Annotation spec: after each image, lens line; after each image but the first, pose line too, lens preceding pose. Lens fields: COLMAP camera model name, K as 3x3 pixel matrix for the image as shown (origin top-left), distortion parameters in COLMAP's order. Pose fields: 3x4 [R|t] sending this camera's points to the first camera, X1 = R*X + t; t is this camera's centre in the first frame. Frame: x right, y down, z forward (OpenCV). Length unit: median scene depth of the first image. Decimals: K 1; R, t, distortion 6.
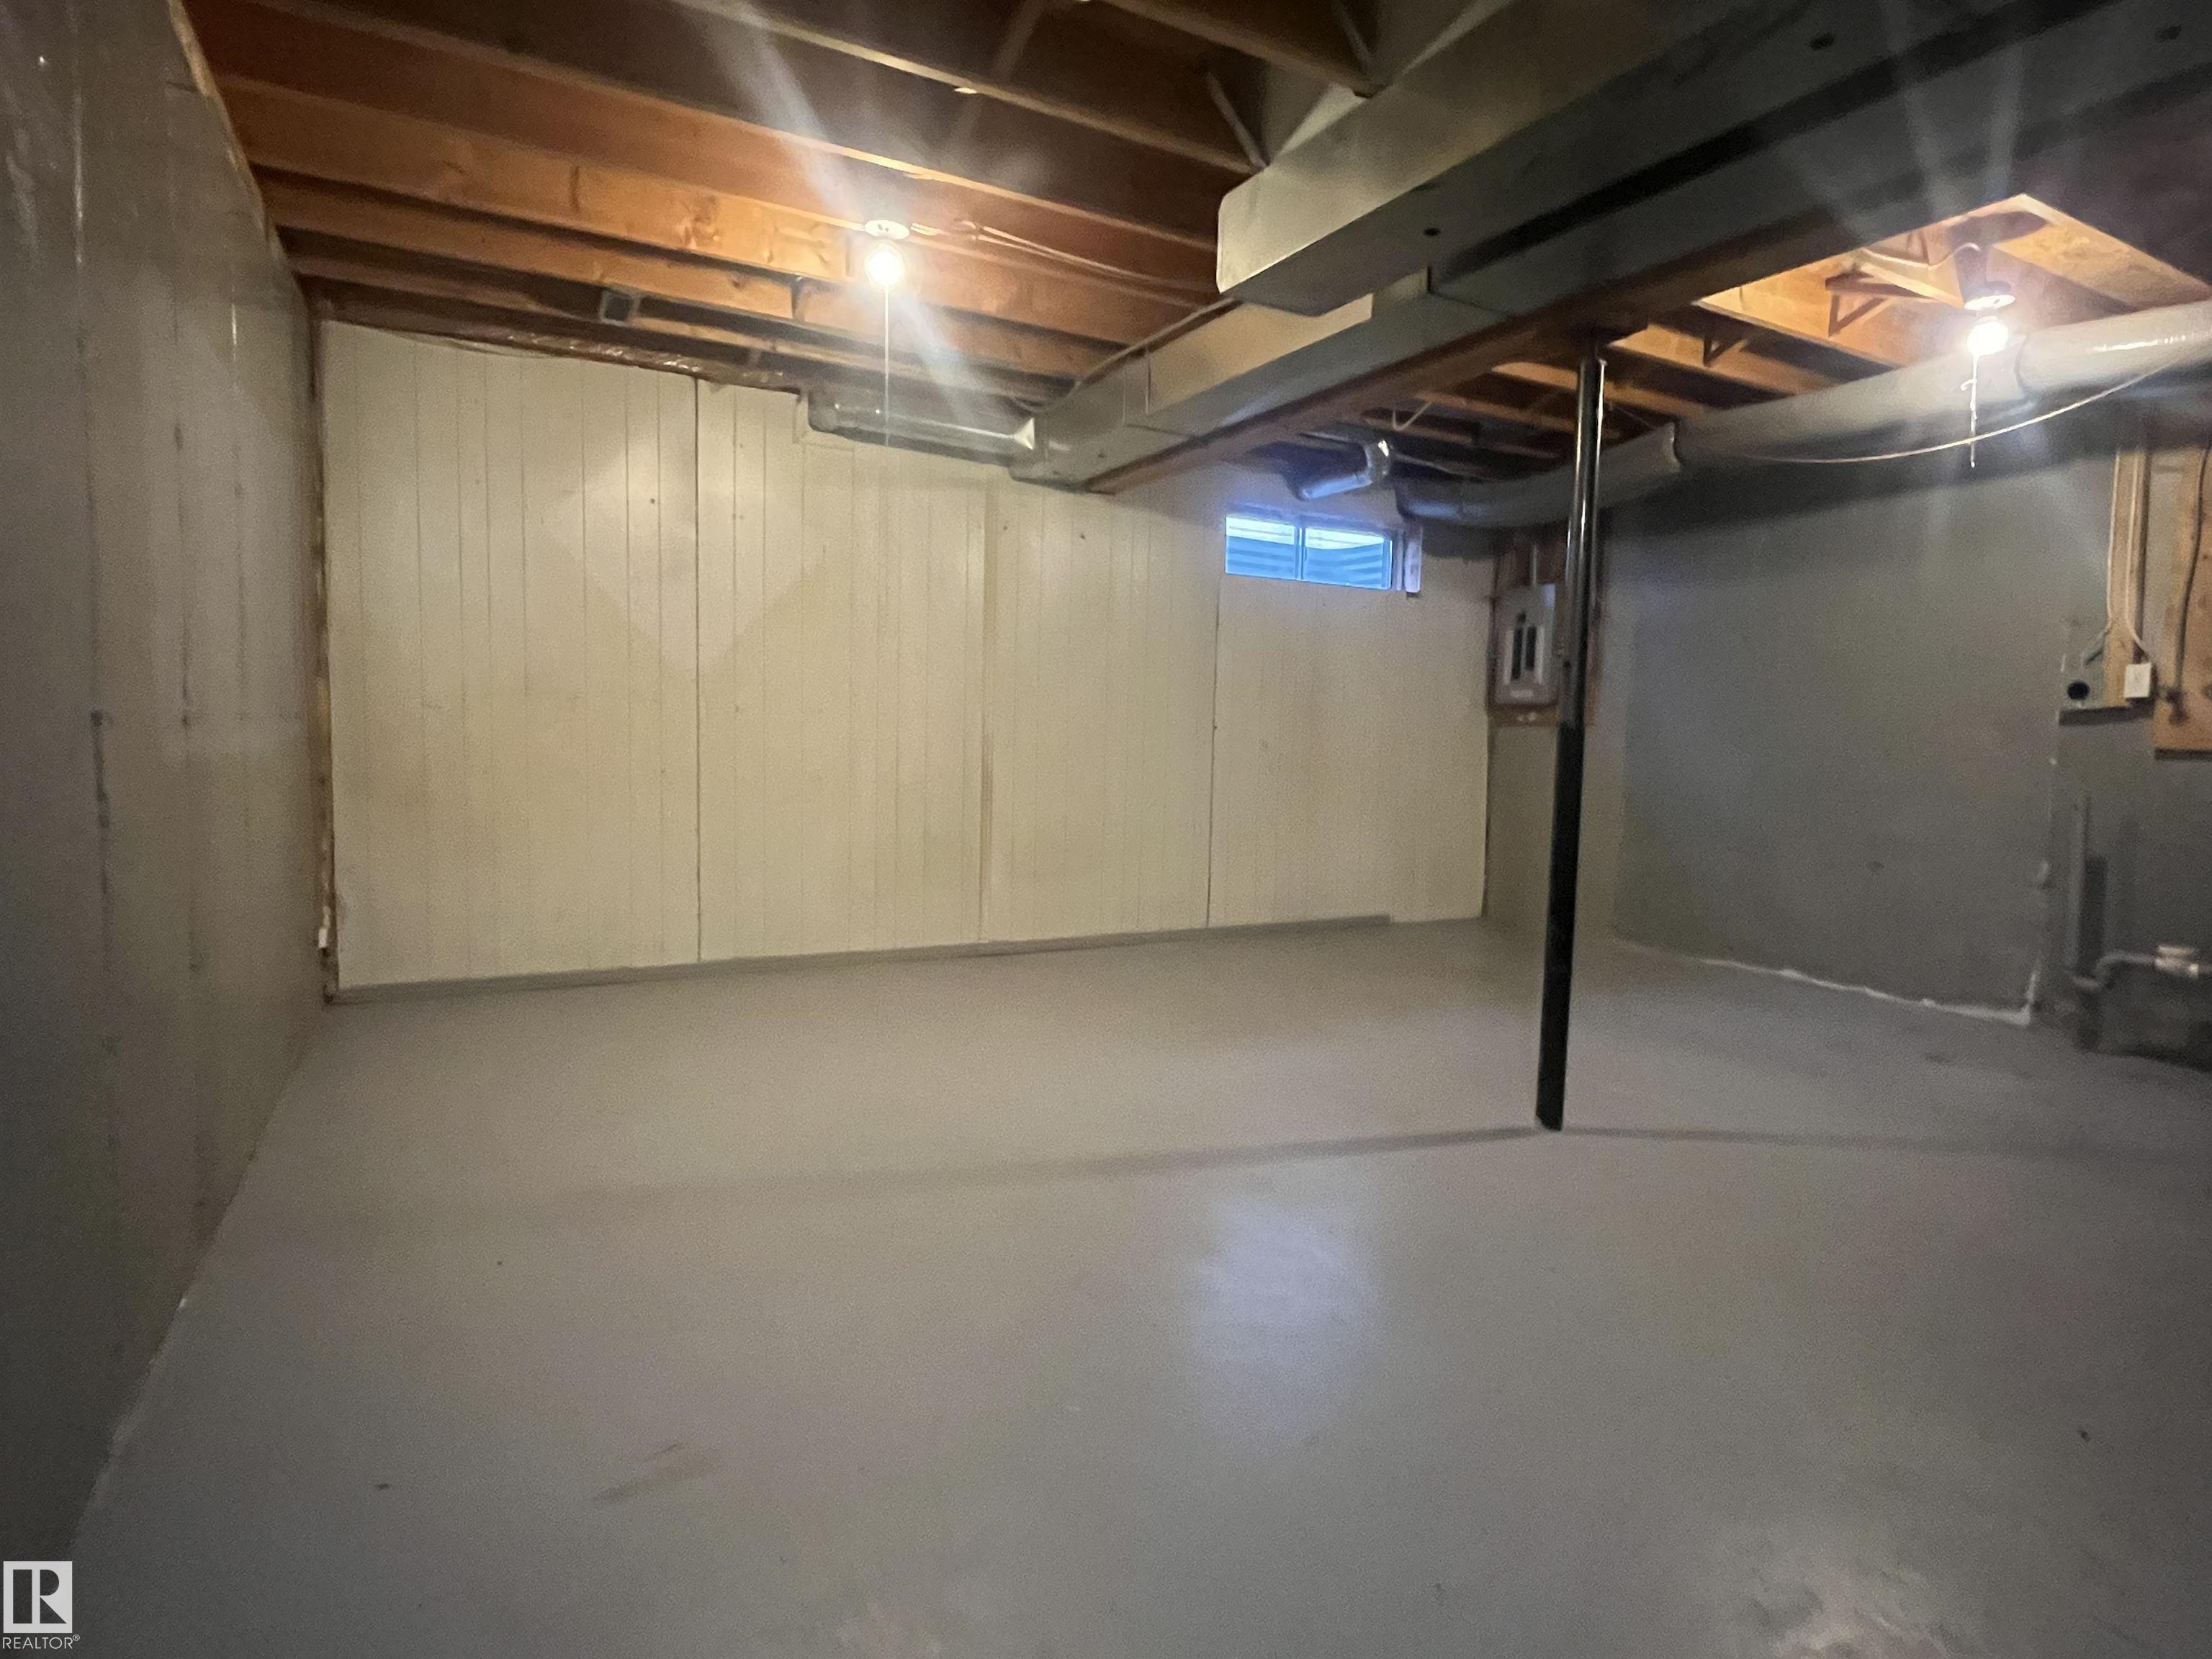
lens RADIAL K [[1163.4, 0, 1097.6], [0, 1163.4, 826.6], [0, 0, 1]] dist [-0.010637, -0.000061]
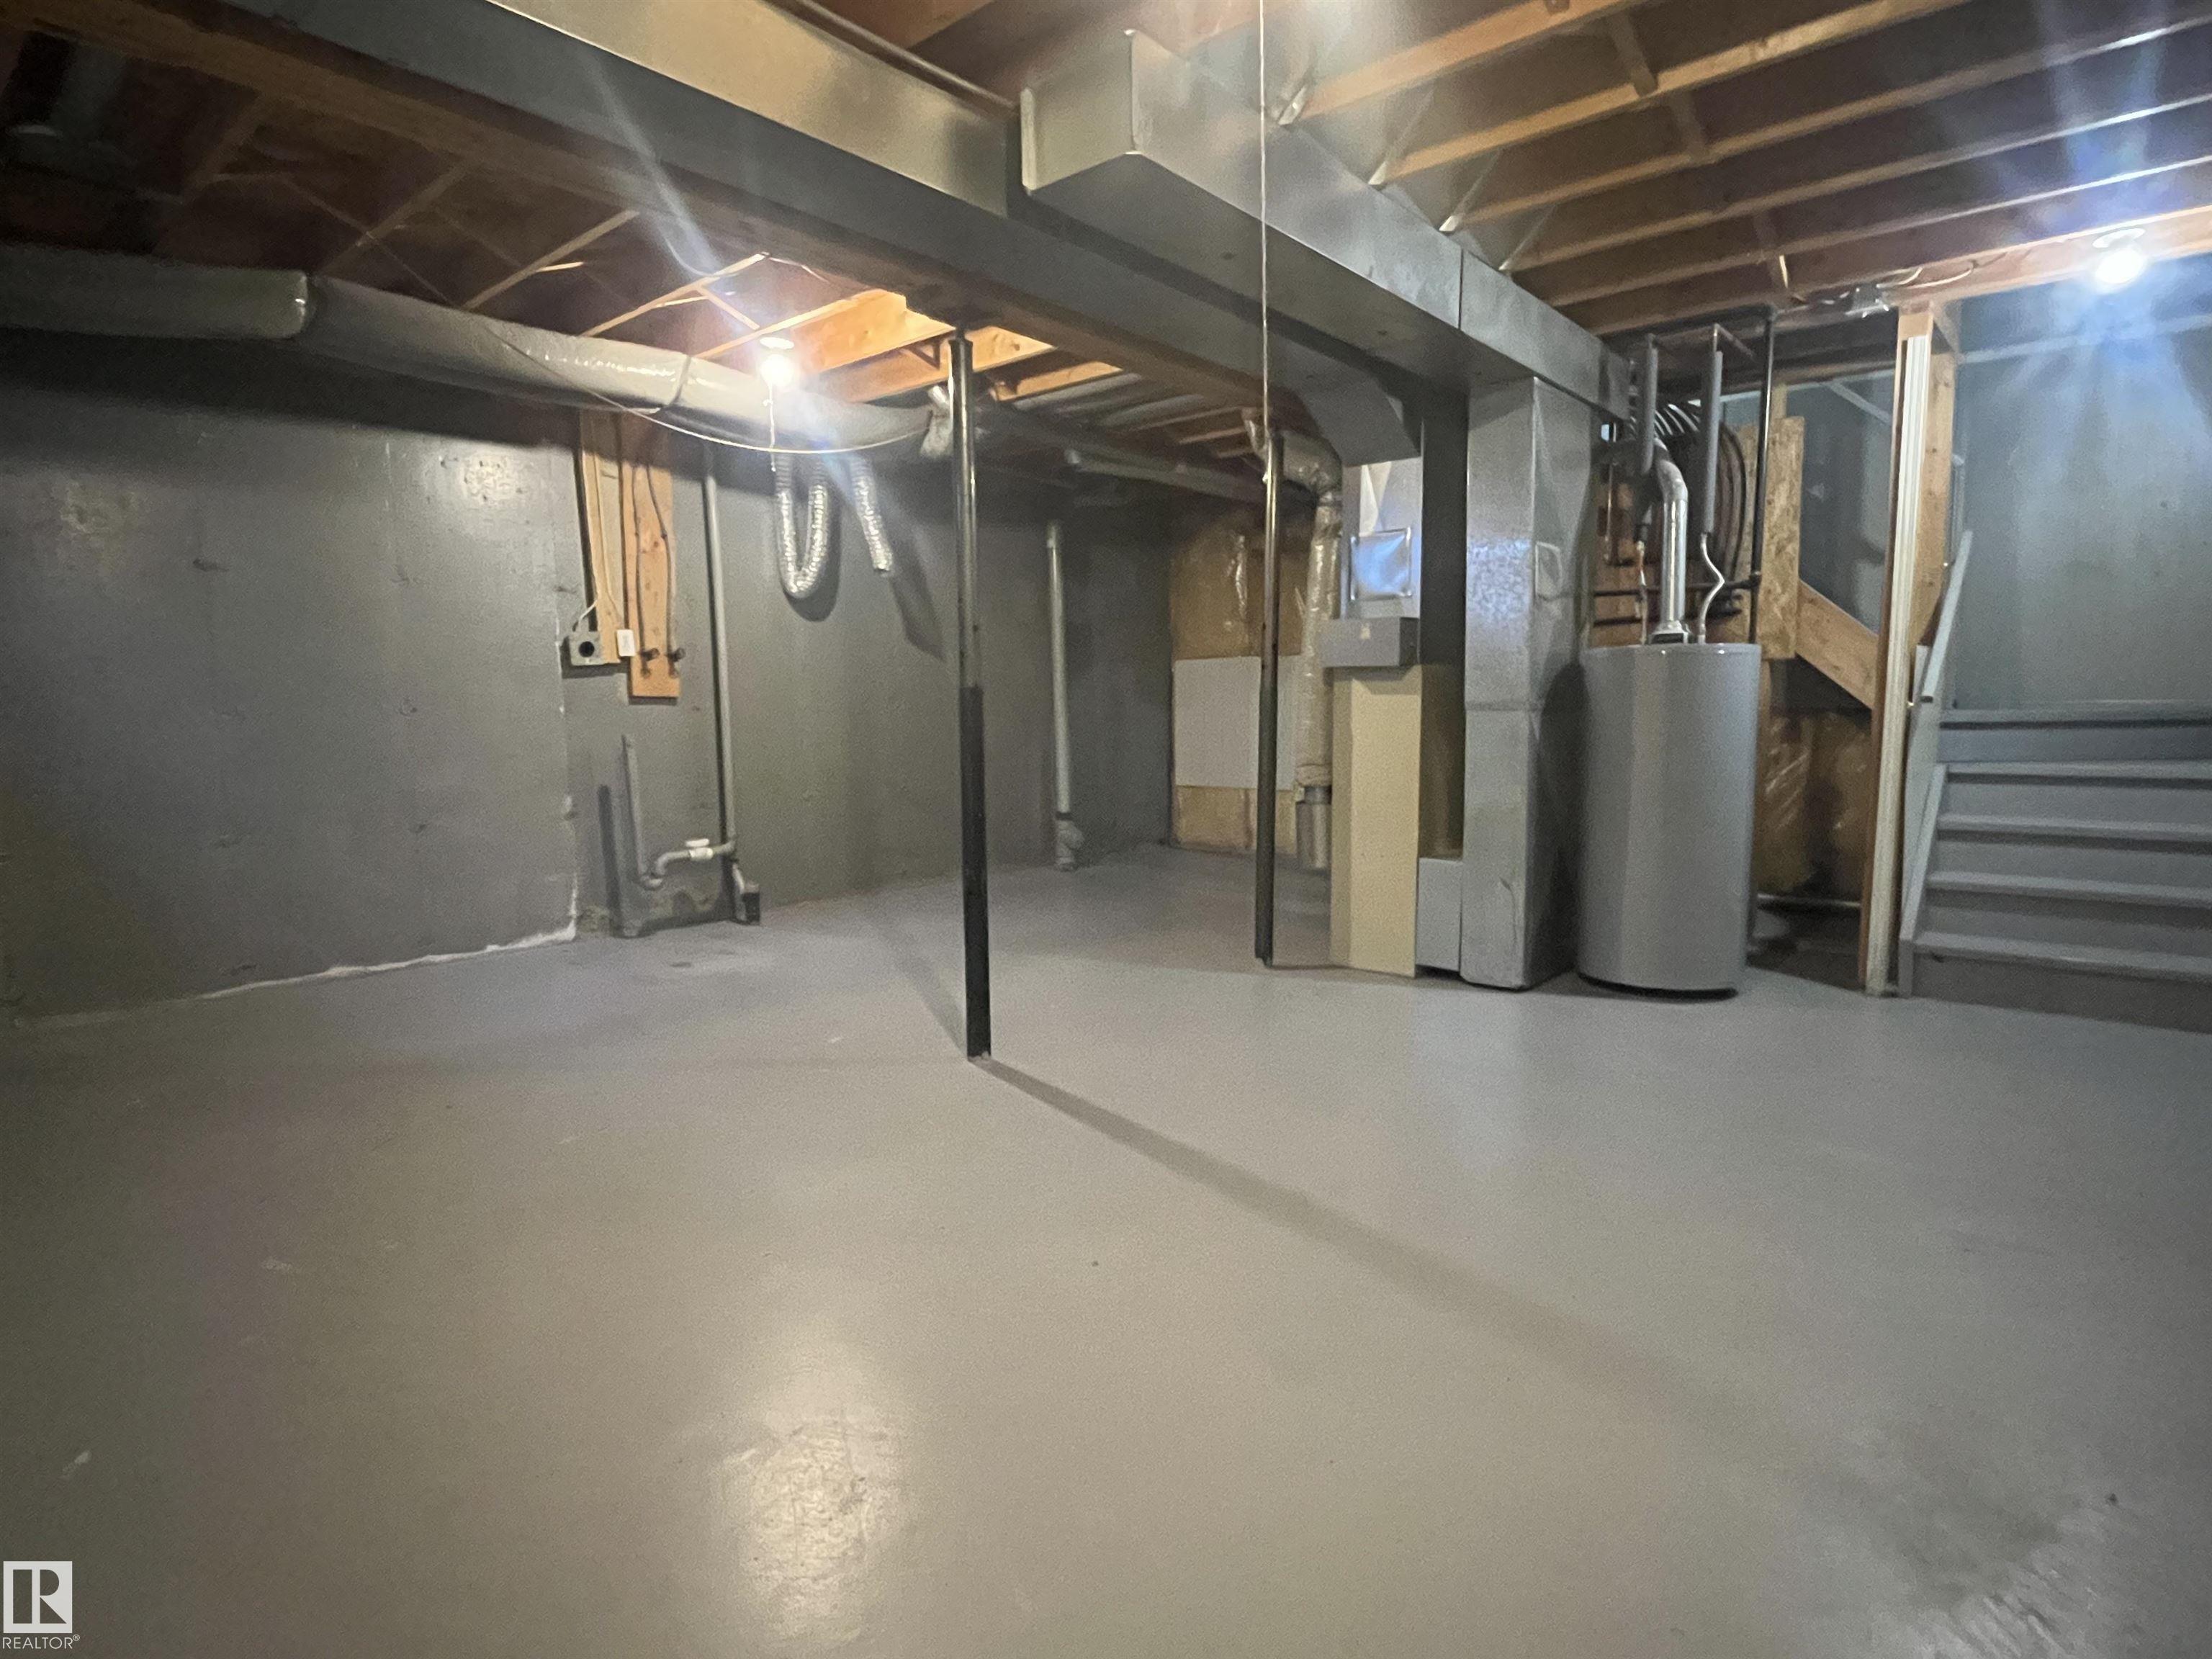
lens RADIAL K [[1163.4, 0, 1100.3], [0, 1163.4, 832.2], [0, 0, 1]] dist [-0.010637, -0.000061]
pose [[-0.378238, -0.129008, 0.916675, -0.489259], [0.074774, 0.982748, 0.169160, -0.097616], [-0.922684, 0.132526, -0.362066, 0.998191]]
